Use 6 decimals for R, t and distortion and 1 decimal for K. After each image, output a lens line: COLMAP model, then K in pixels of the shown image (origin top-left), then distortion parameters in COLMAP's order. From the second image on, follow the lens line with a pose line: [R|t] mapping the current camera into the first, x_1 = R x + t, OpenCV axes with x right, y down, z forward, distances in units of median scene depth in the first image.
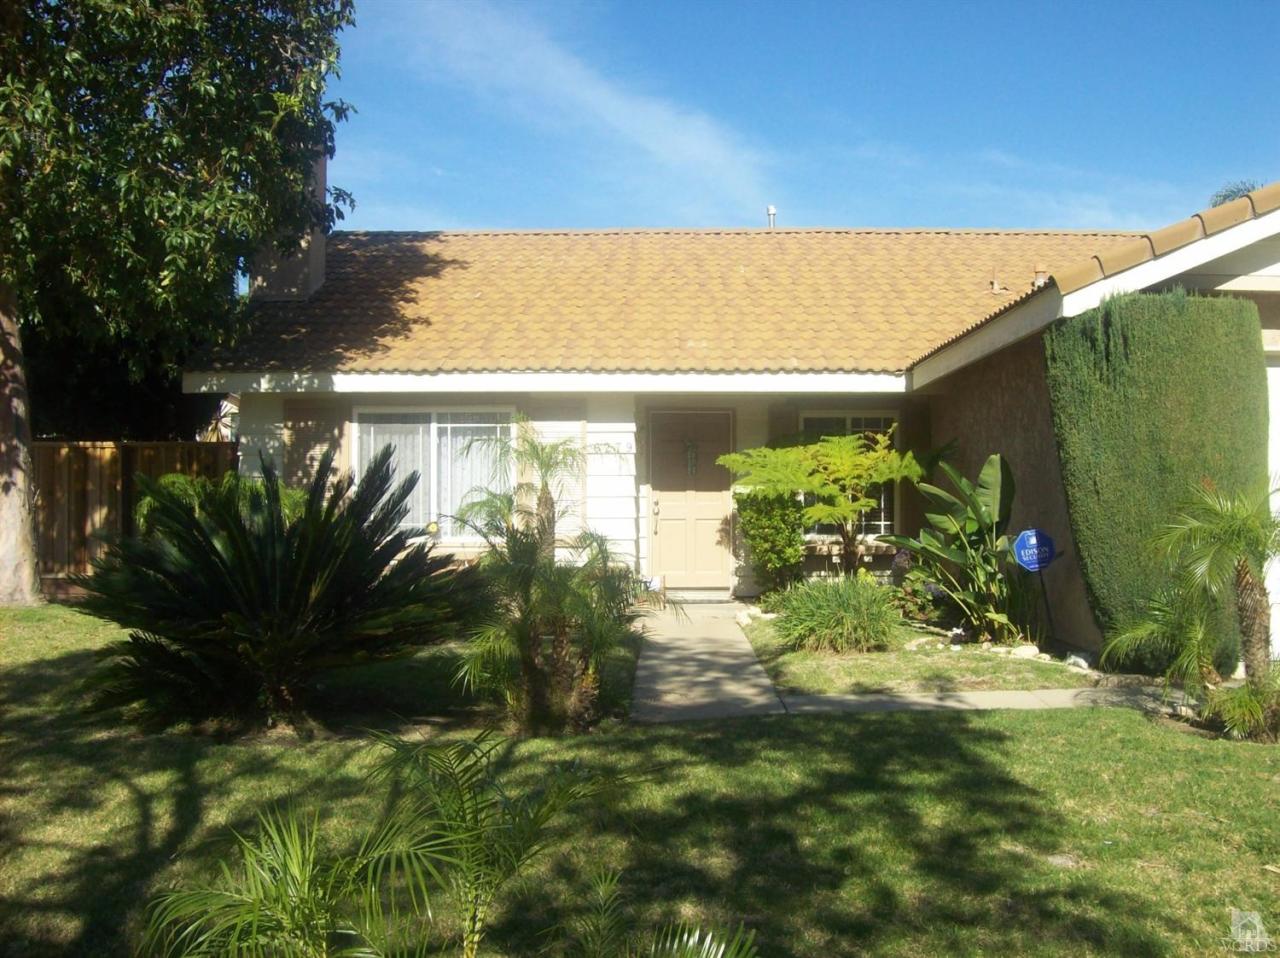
lens RADIAL K [[1353.2, 0, 640.1], [0, 1353.2, 470.8], [0, 0, 1]] dist [-0.122435, 0.000000]
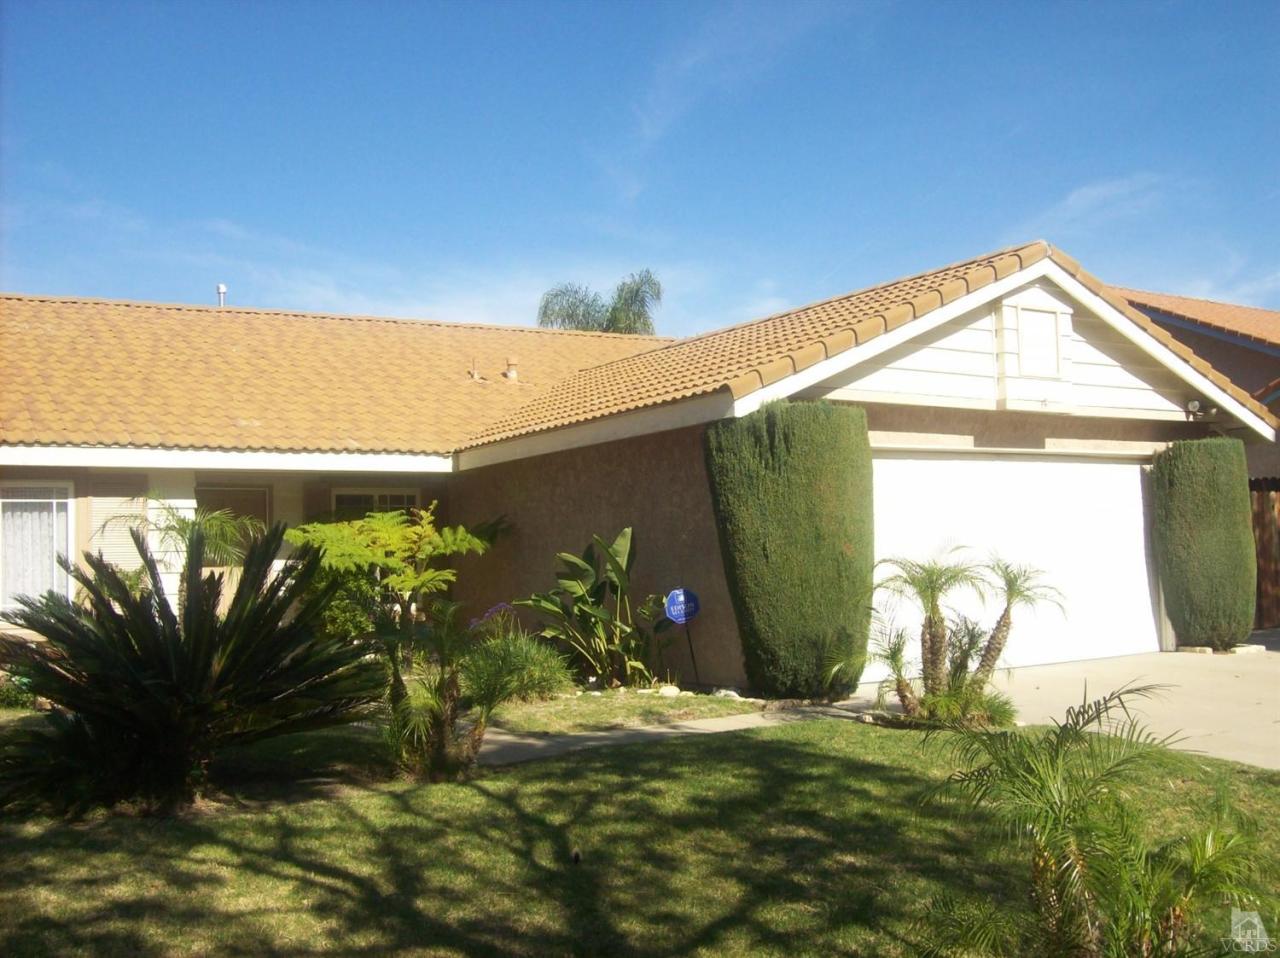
lens RADIAL K [[1353.2, 0, 639.1], [0, 1353.2, 492.6], [0, 0, 1]] dist [-0.122435, 0.000000]
pose [[0.845927, 0.007223, 0.533249, -0.308191], [0.014451, 0.999231, -0.036458, 0.000565], [-0.533102, 0.038547, 0.845172, -0.016297]]
